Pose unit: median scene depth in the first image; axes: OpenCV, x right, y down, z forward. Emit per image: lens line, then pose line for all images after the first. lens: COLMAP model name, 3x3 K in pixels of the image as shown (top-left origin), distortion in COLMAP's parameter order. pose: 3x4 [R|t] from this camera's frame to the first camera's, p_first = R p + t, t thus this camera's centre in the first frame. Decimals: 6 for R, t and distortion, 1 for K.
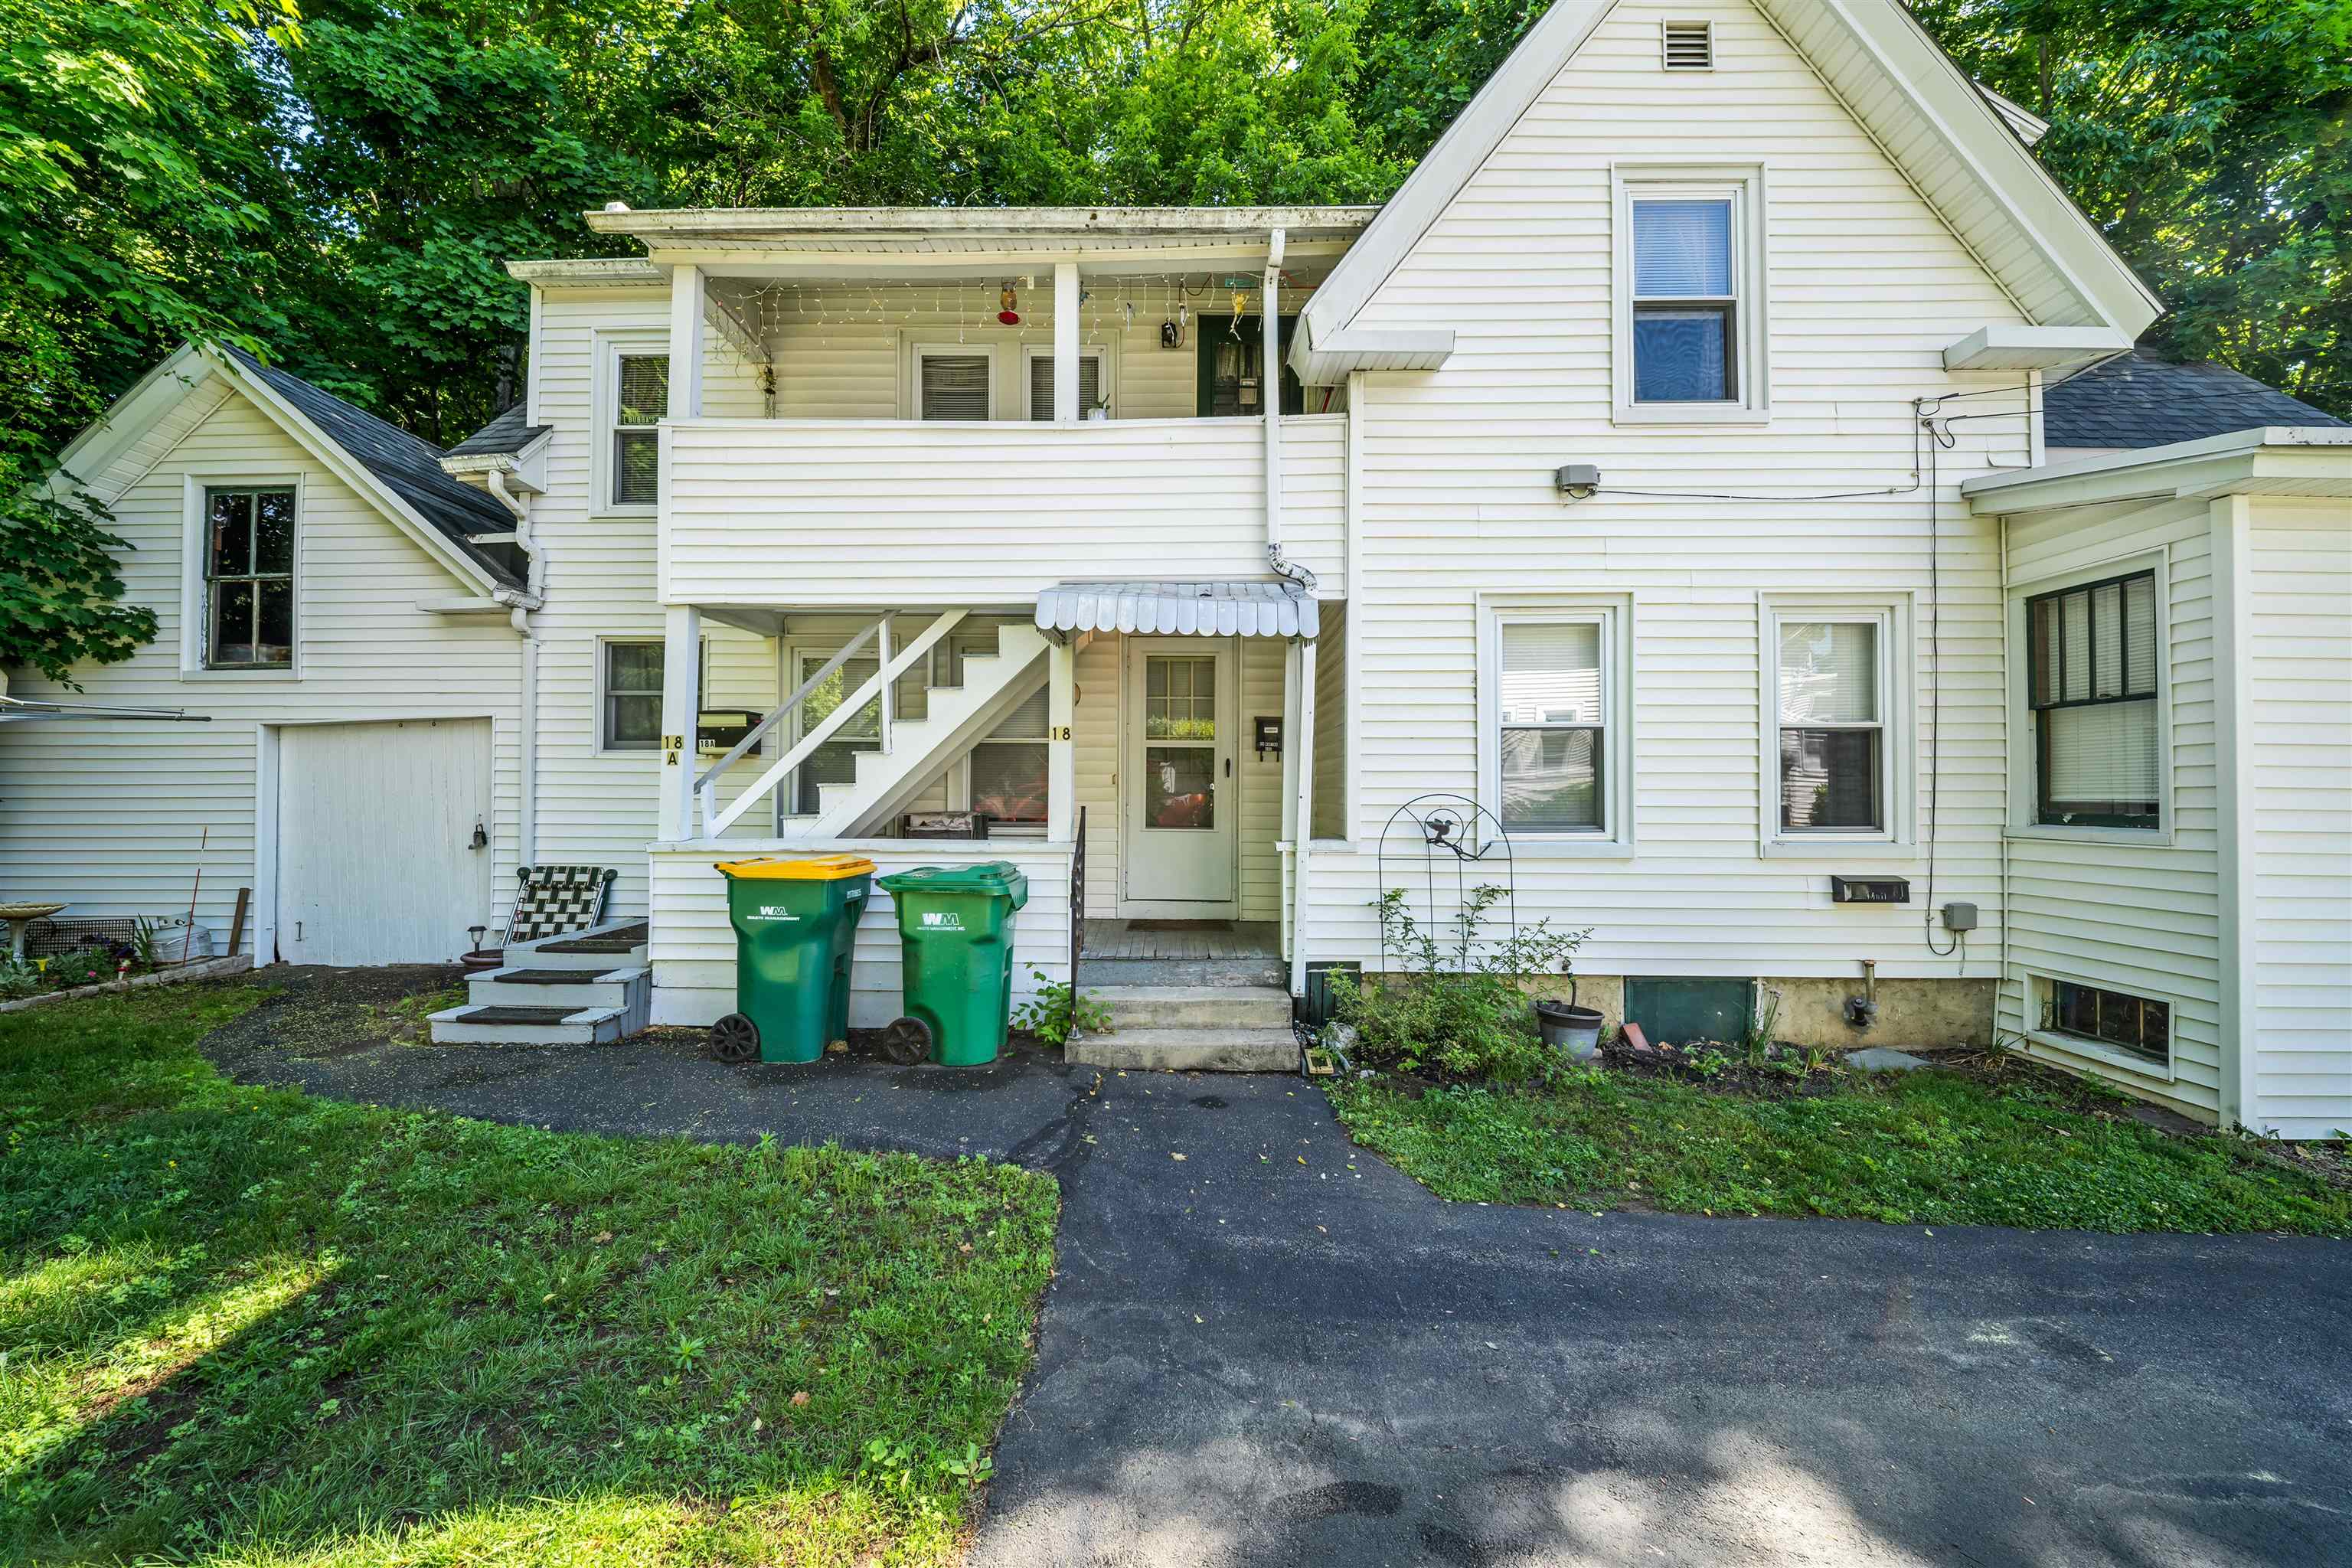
lens RADIAL K [[857.6, 0, 1167.0], [0, 857.6, 775.2], [0, 0, 1]] dist [-0.001807, -0.005315]
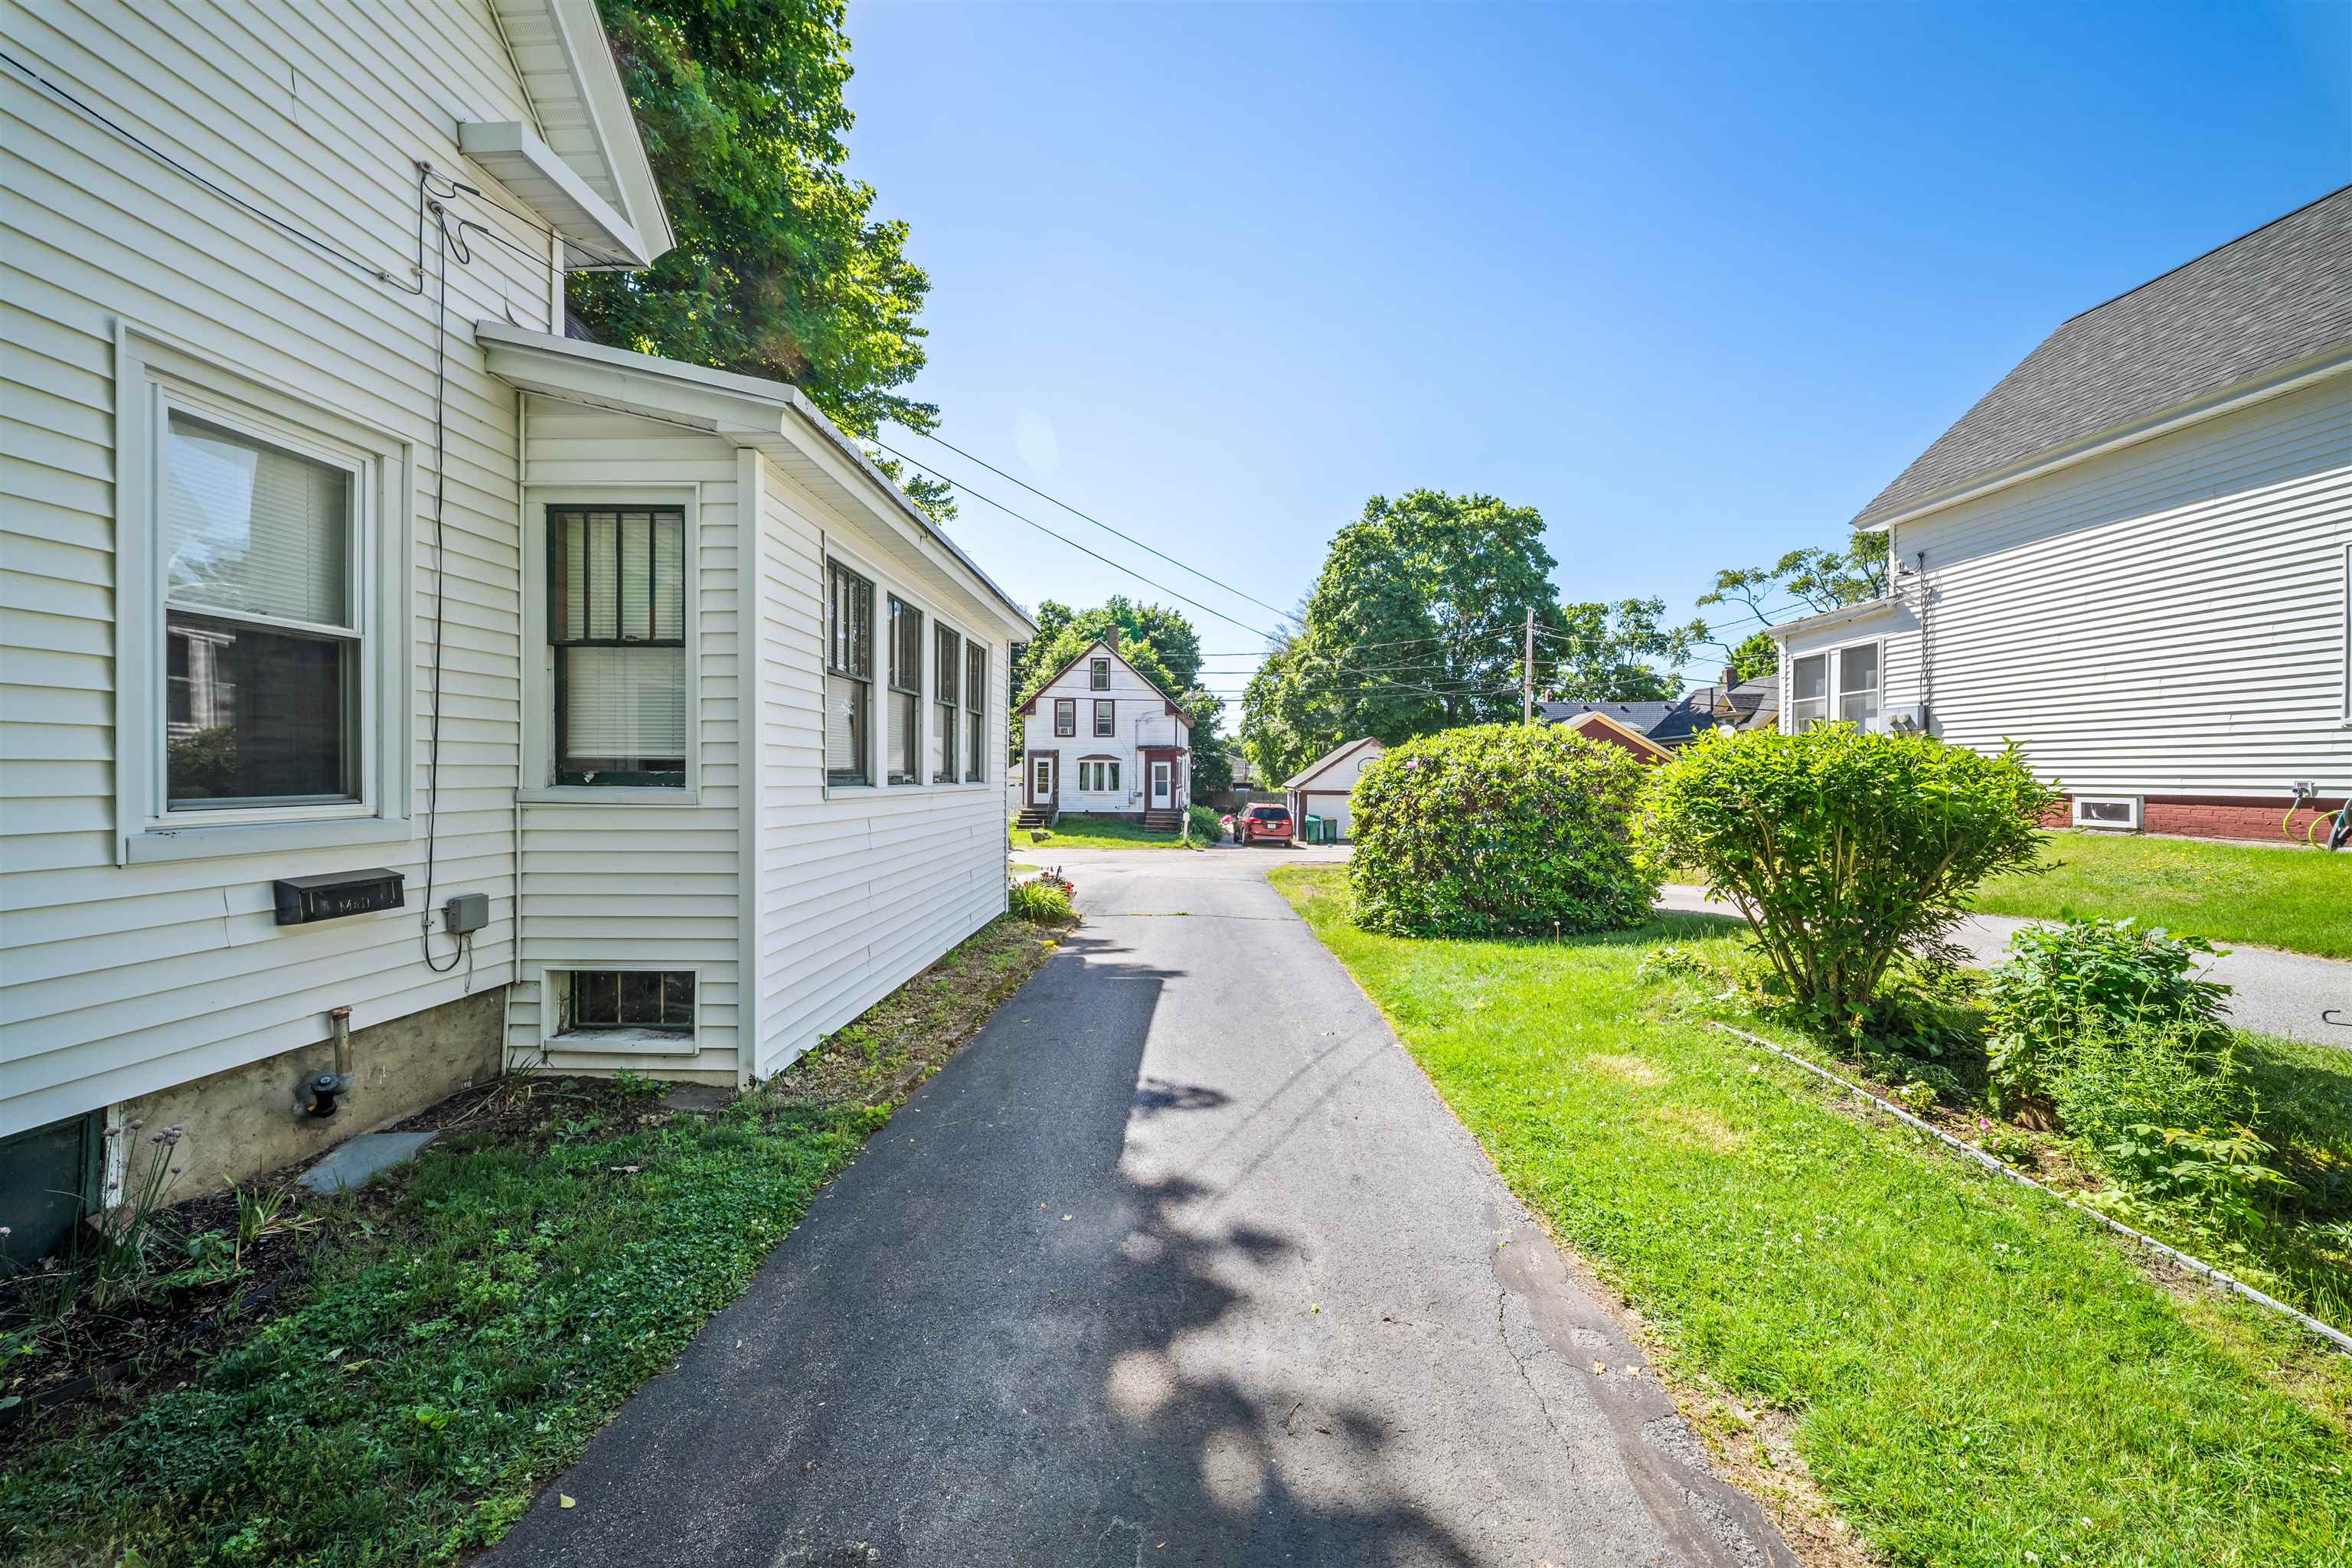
lens RADIAL K [[831.6, 0, 1176.0], [0, 831.6, 784.0], [0, 0, 1]] dist [-0.008736, 0.000037]
pose [[0.015082, -0.018333, 0.999718, 0.231778], [-0.029557, 0.999387, 0.018773, 0.023380], [-0.999449, -0.029832, 0.014531, 0.384891]]
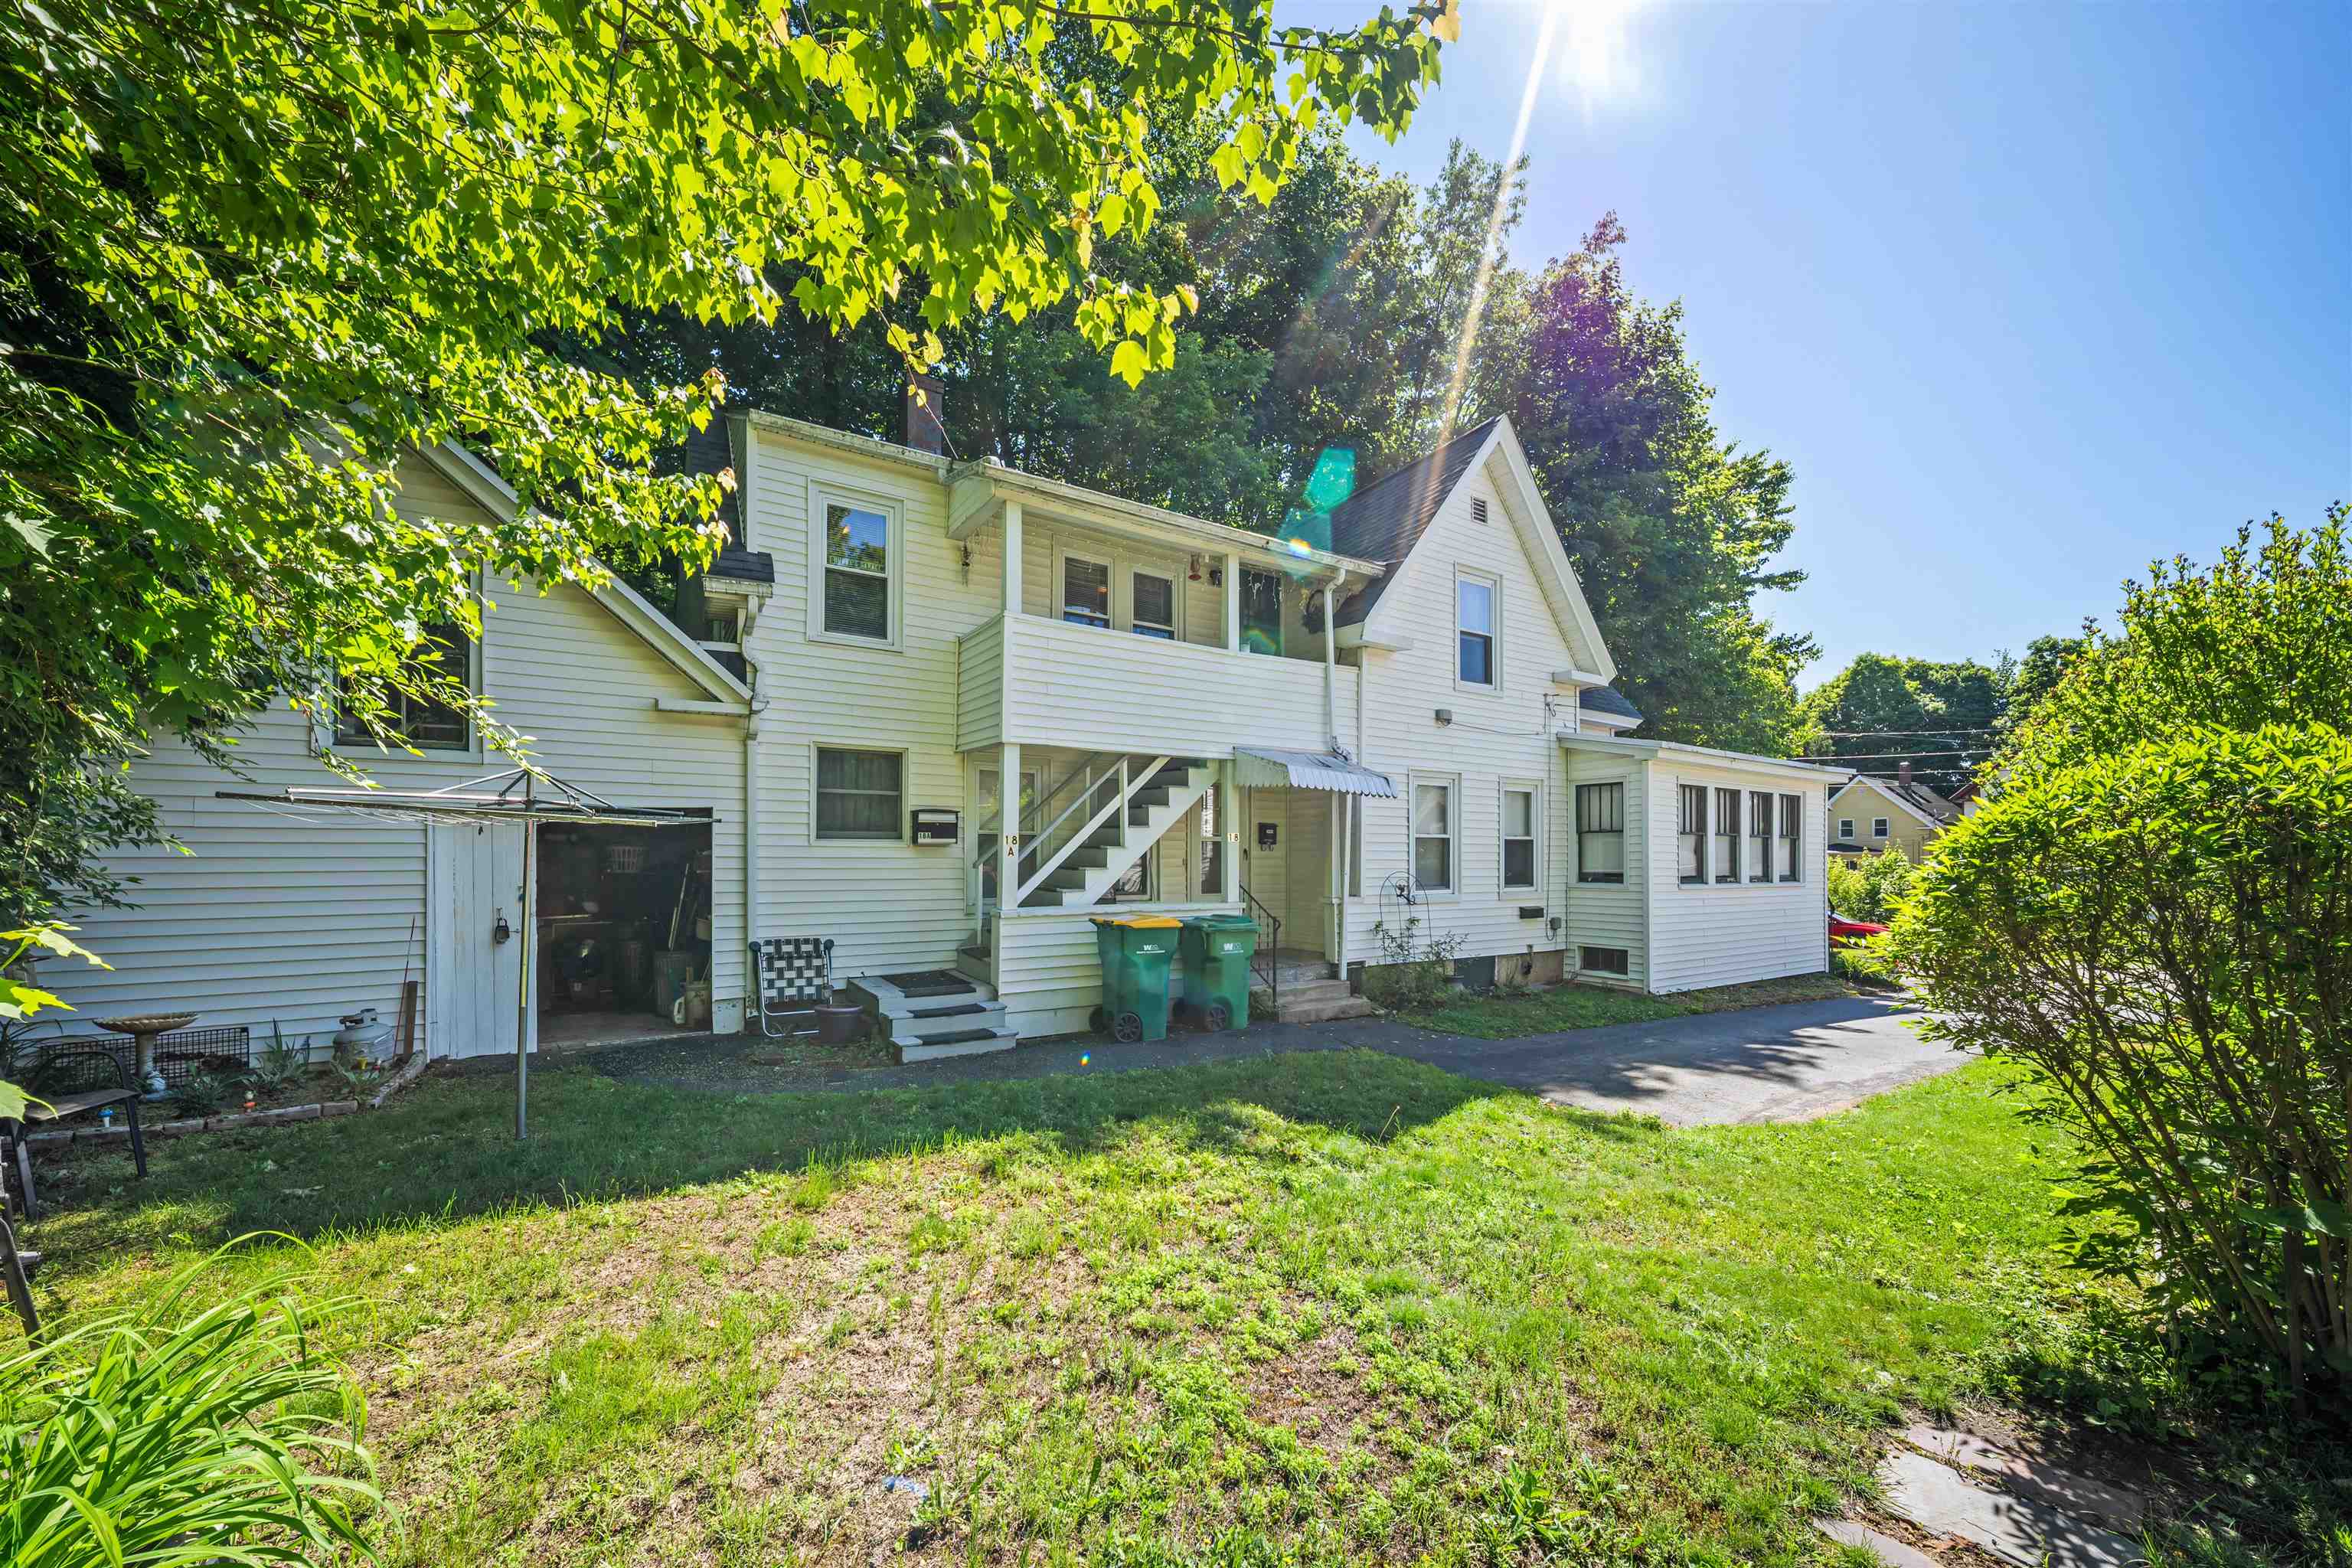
lens RADIAL K [[836.1, 0, 1209.2], [0, 836.1, 863.8], [0, 0, 1]] dist [0.000814, 0.000018]
pose [[0.826277, -0.003242, 0.563255, -1.116388], [-0.006967, 0.999848, 0.015975, -0.023001], [-0.563221, -0.017124, 0.826129, -0.334145]]
